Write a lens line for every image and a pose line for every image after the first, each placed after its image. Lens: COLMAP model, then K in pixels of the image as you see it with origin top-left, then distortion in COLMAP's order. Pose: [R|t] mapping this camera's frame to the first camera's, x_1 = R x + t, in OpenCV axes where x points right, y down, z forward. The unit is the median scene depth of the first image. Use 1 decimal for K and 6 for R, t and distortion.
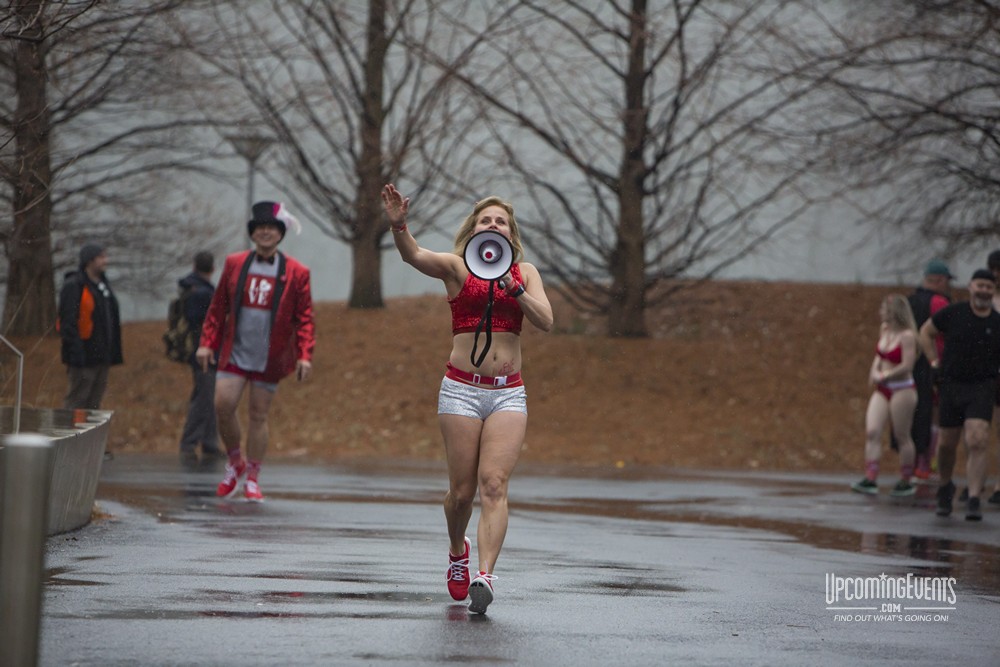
lens RADIAL K [[5582.5, 0, 500.0], [0, 5582.5, 333.5], [0, 0, 1]] dist [0.117027, 4.972582]
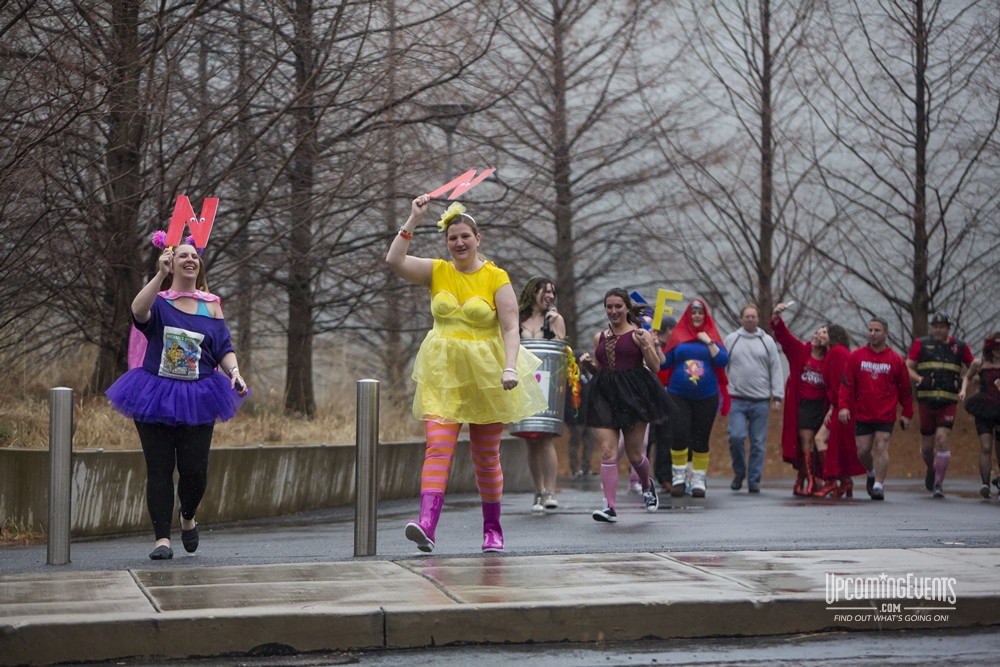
lens RADIAL K [[3742.2, 0, 500.0], [0, 3742.2, 333.5], [0, 0, 1]] dist [0.106624, 7.153986]
pose [[0.995247, -0.041589, -0.088052, -0.003143], [0.039621, 0.998927, -0.023981, 0.003387], [0.088955, 0.020378, 0.995827, -0.140543]]
